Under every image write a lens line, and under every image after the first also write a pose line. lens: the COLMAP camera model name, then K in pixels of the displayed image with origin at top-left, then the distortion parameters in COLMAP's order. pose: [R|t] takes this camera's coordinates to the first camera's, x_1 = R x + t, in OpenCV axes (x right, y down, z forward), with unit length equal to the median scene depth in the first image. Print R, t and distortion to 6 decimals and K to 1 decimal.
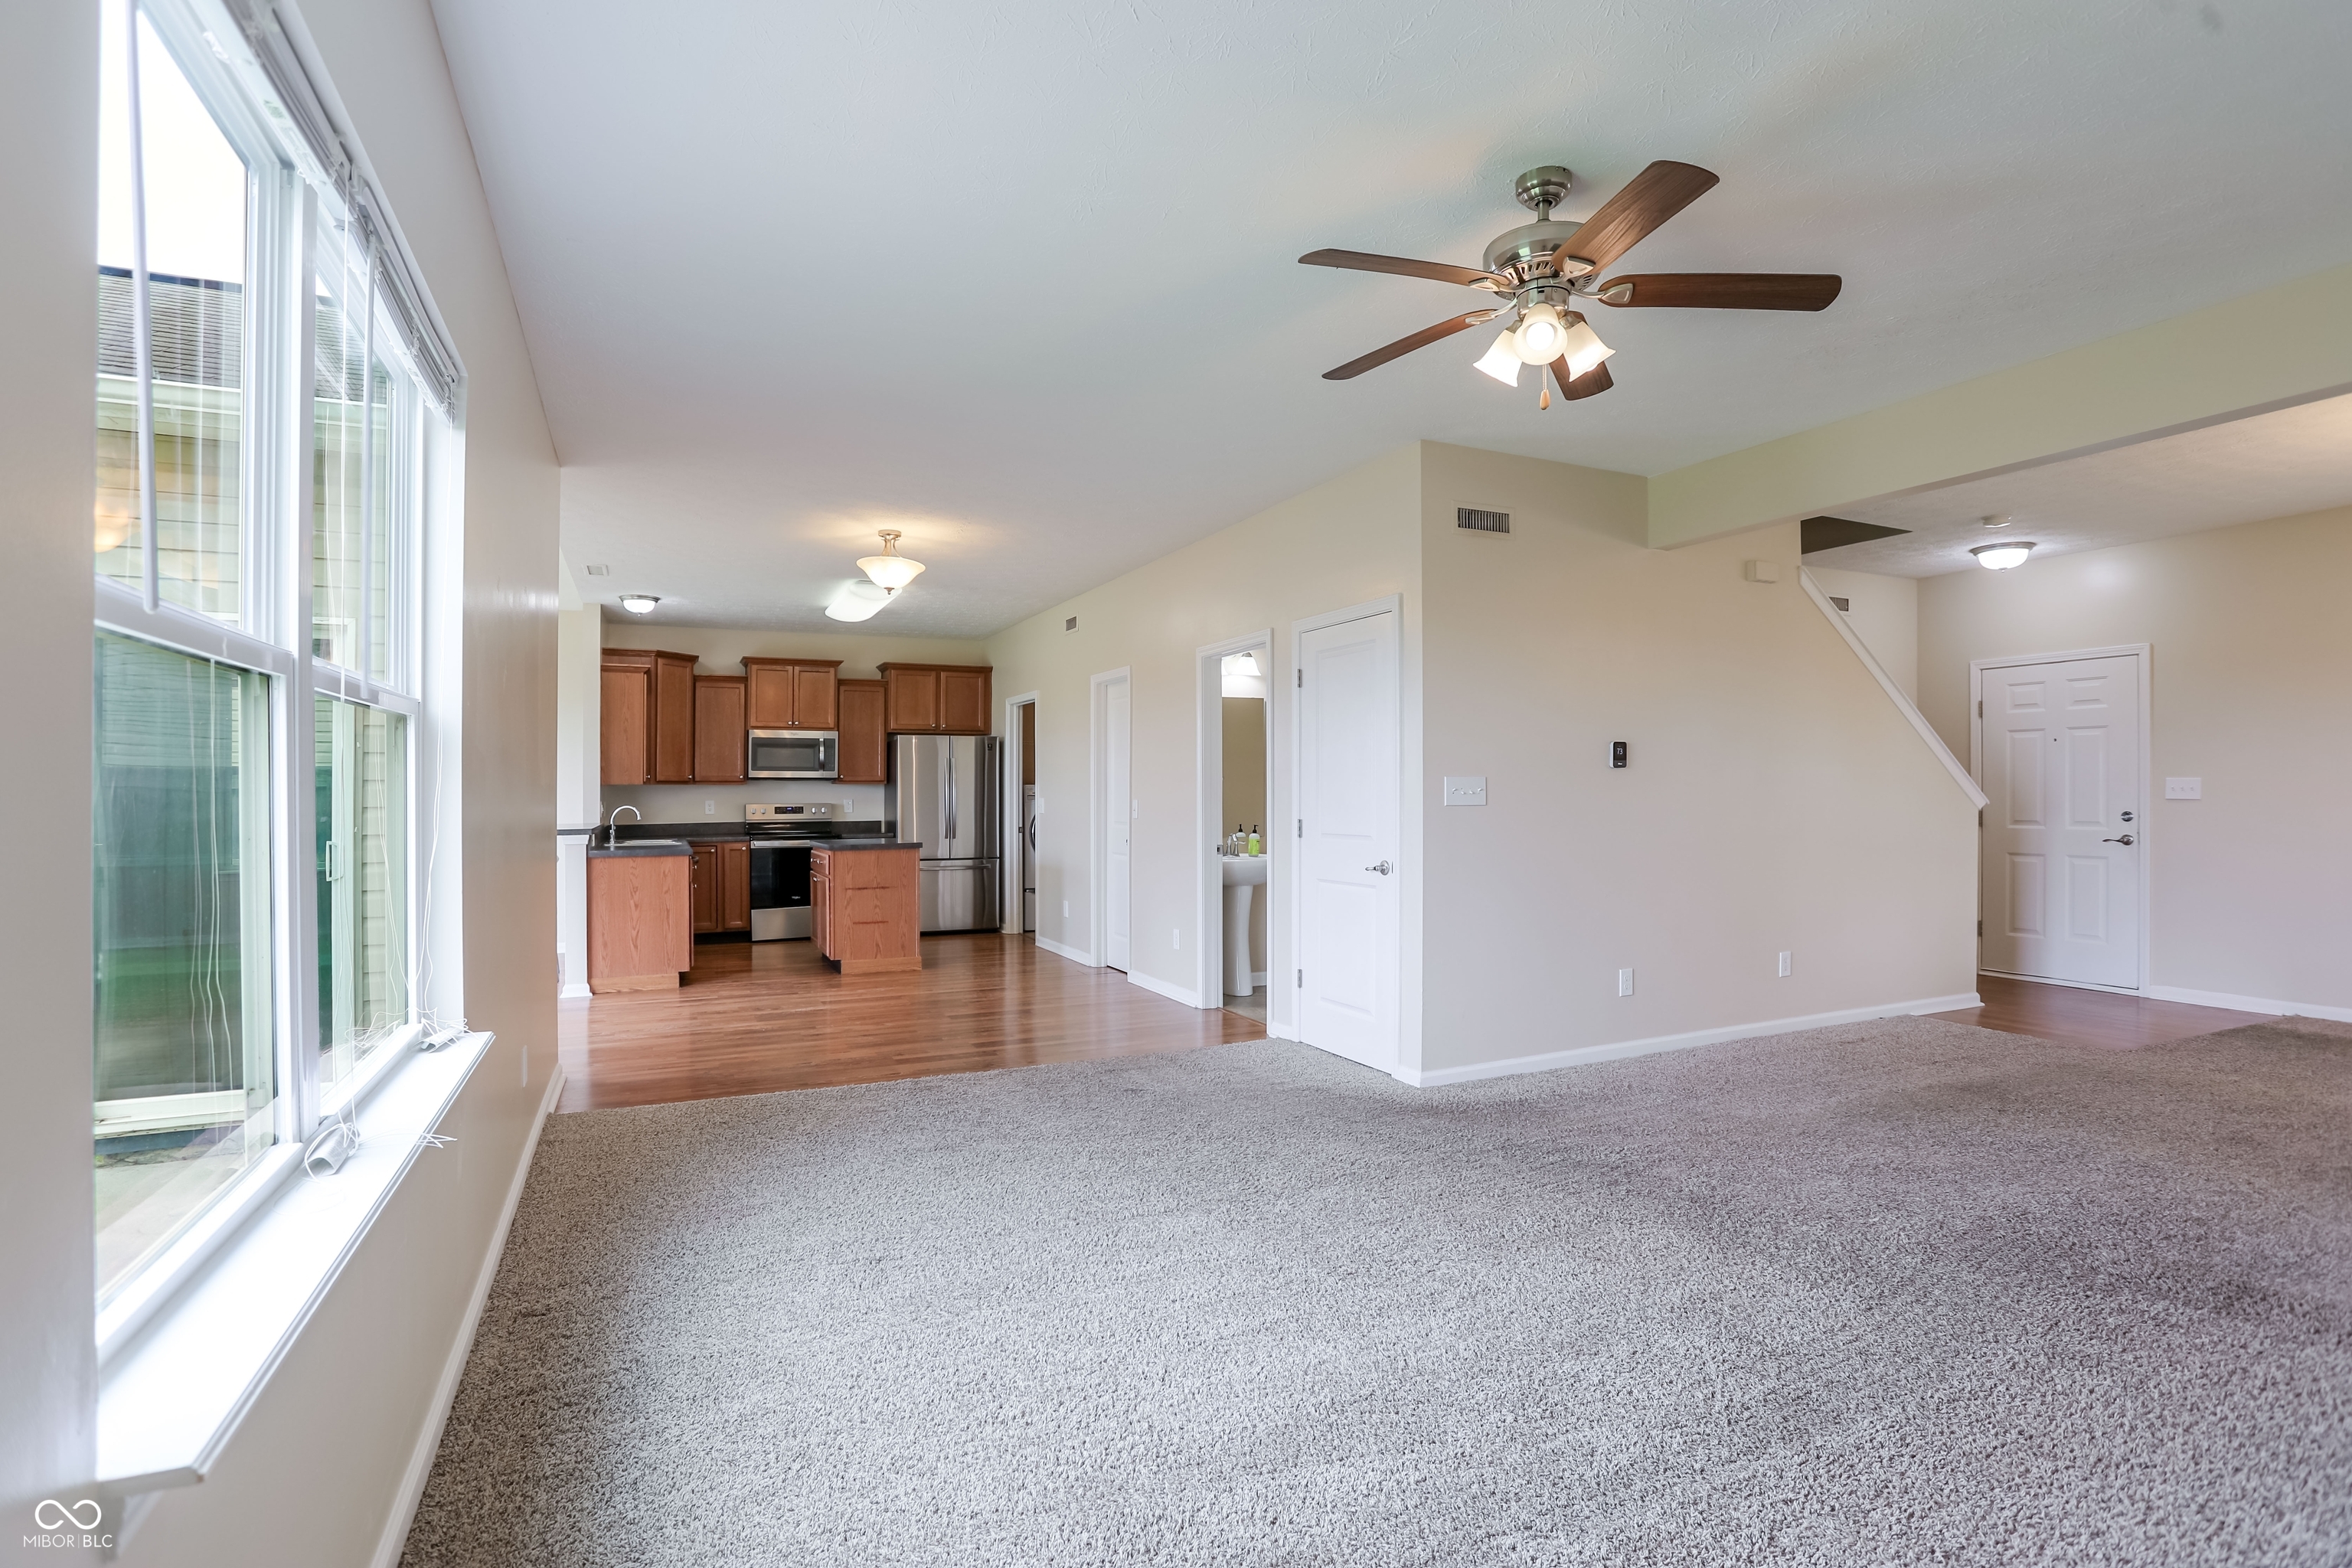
lens RADIAL K [[1117.0, 0, 1174.8], [0, 1117.0, 800.9], [0, 0, 1]] dist [-0.002283, -0.000192]
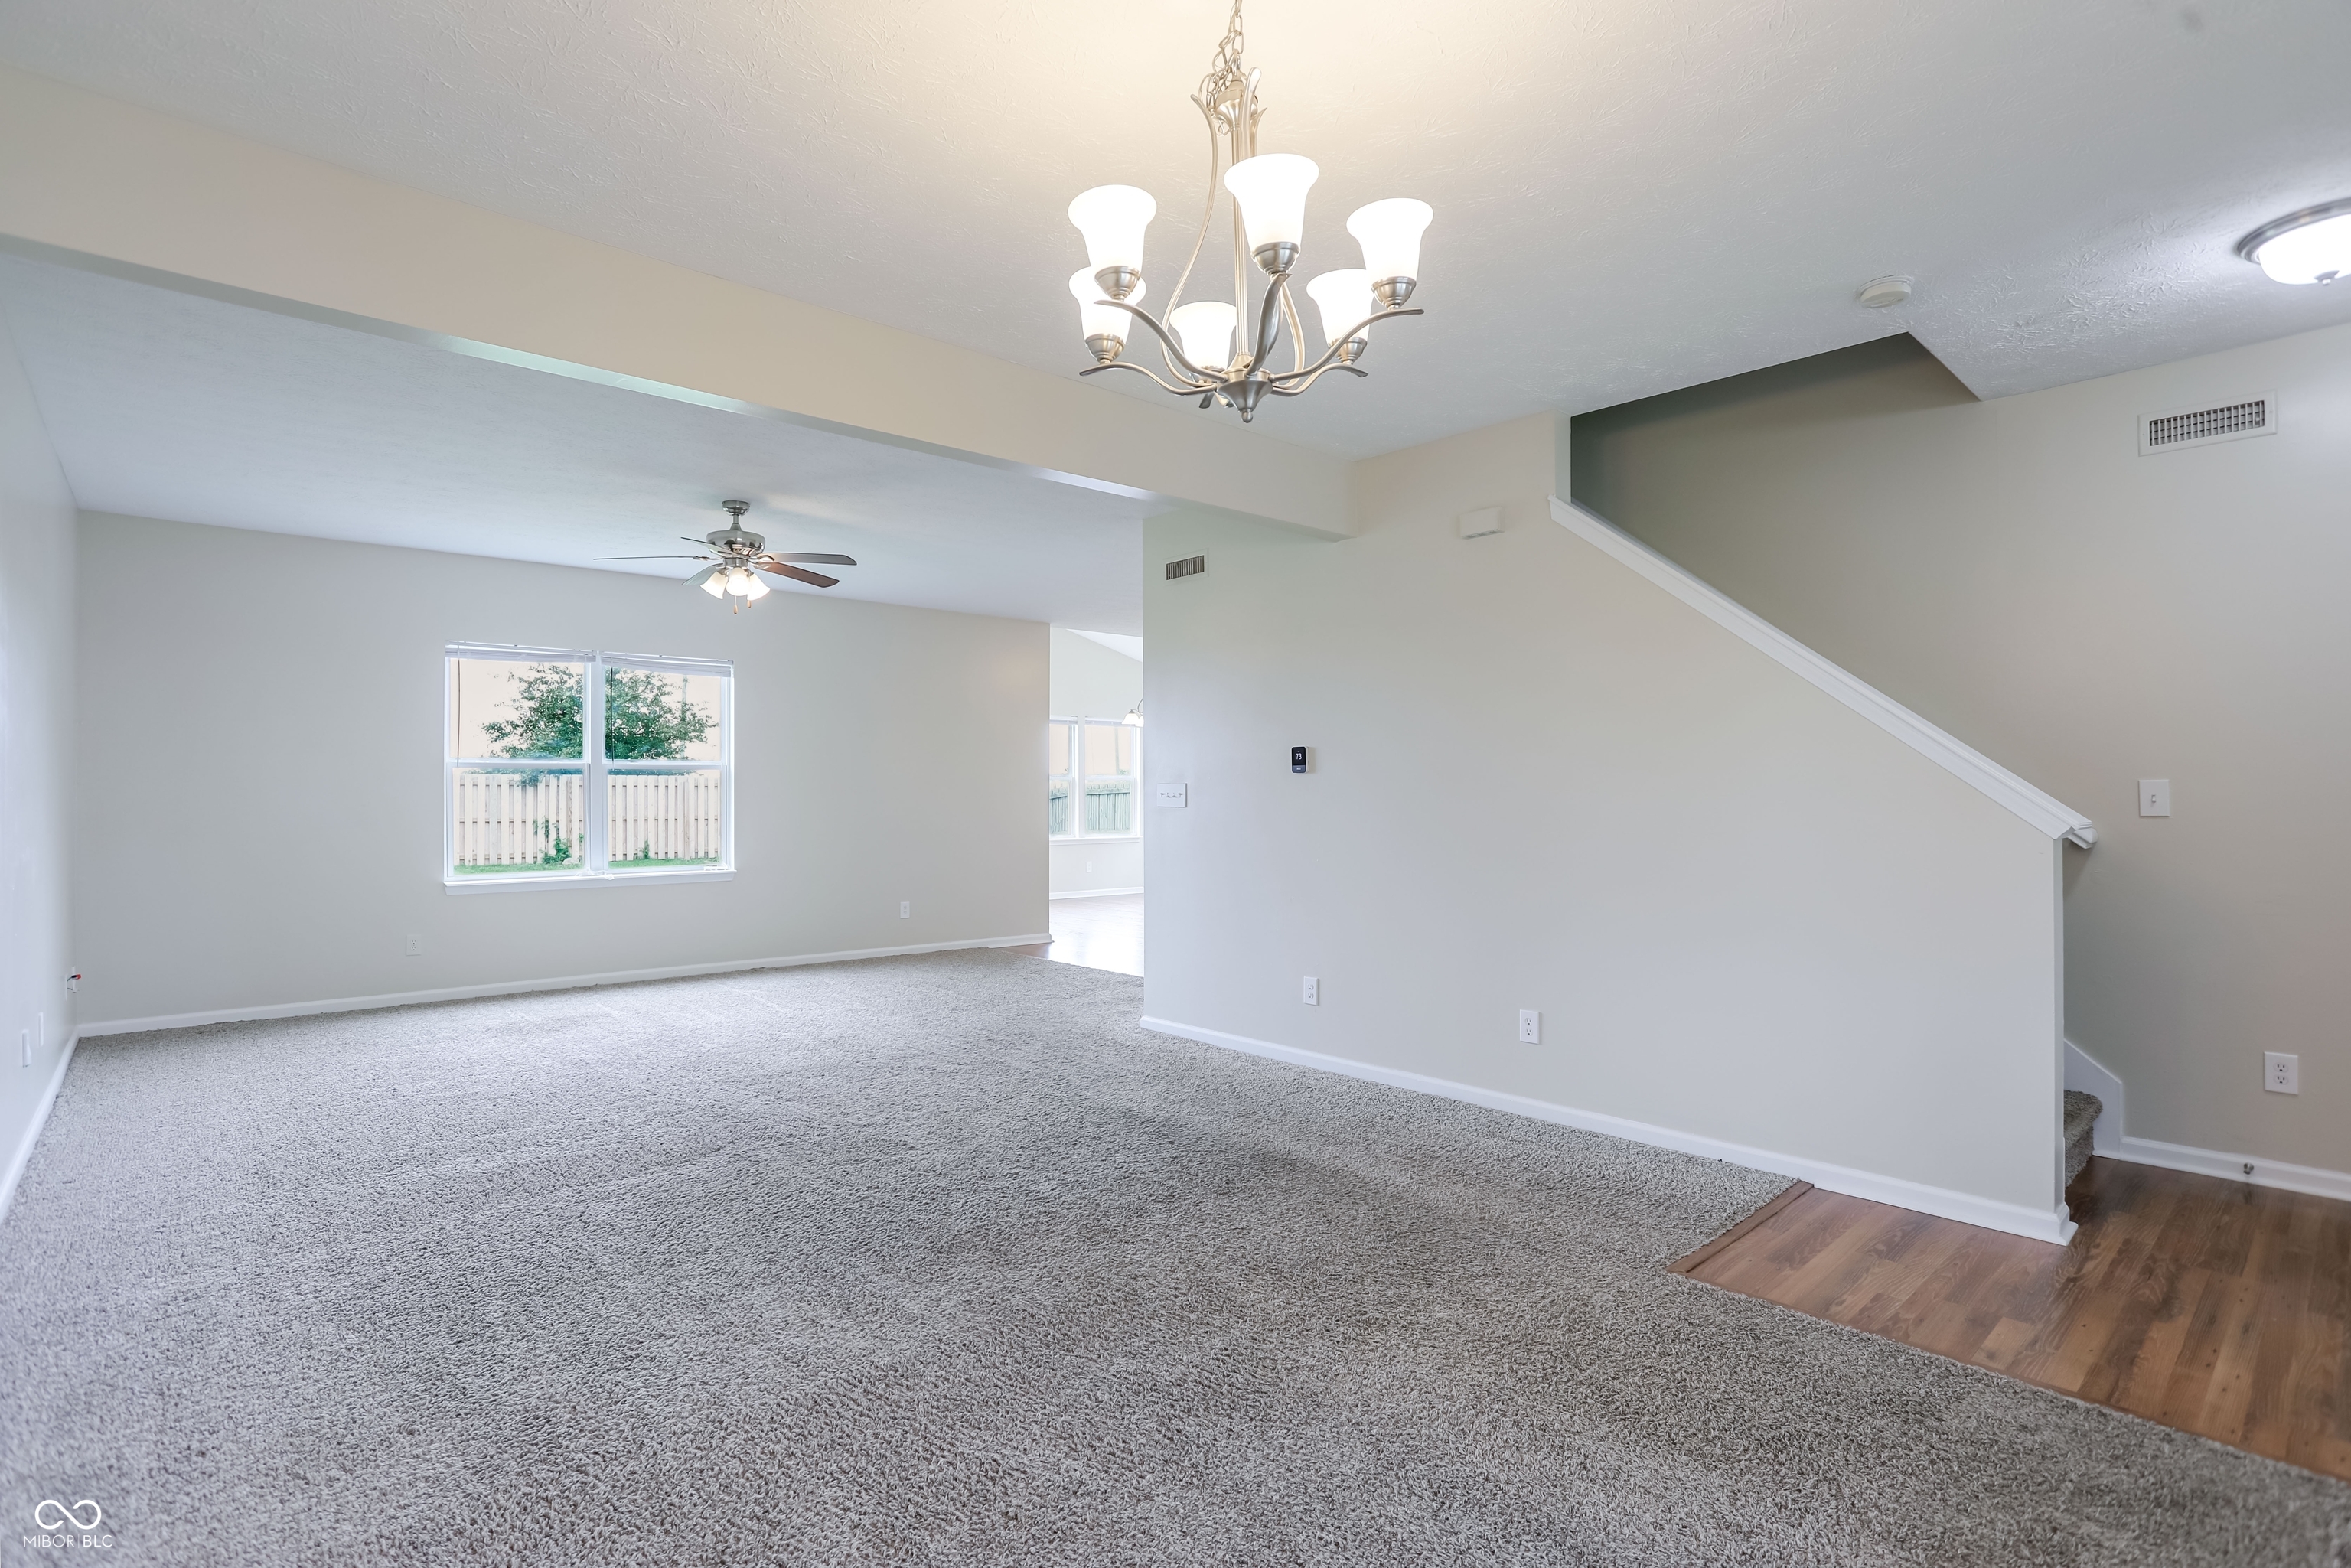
lens RADIAL K [[1116.5, 0, 1174.3], [0, 1116.5, 800.9], [0, 0, 1]] dist [-0.002283, -0.000192]
pose [[0.302271, 0.010093, -0.953169, 1.318655], [-0.005697, 0.999945, 0.008781, -0.012565], [0.953205, 0.002776, 0.302312, 0.591234]]
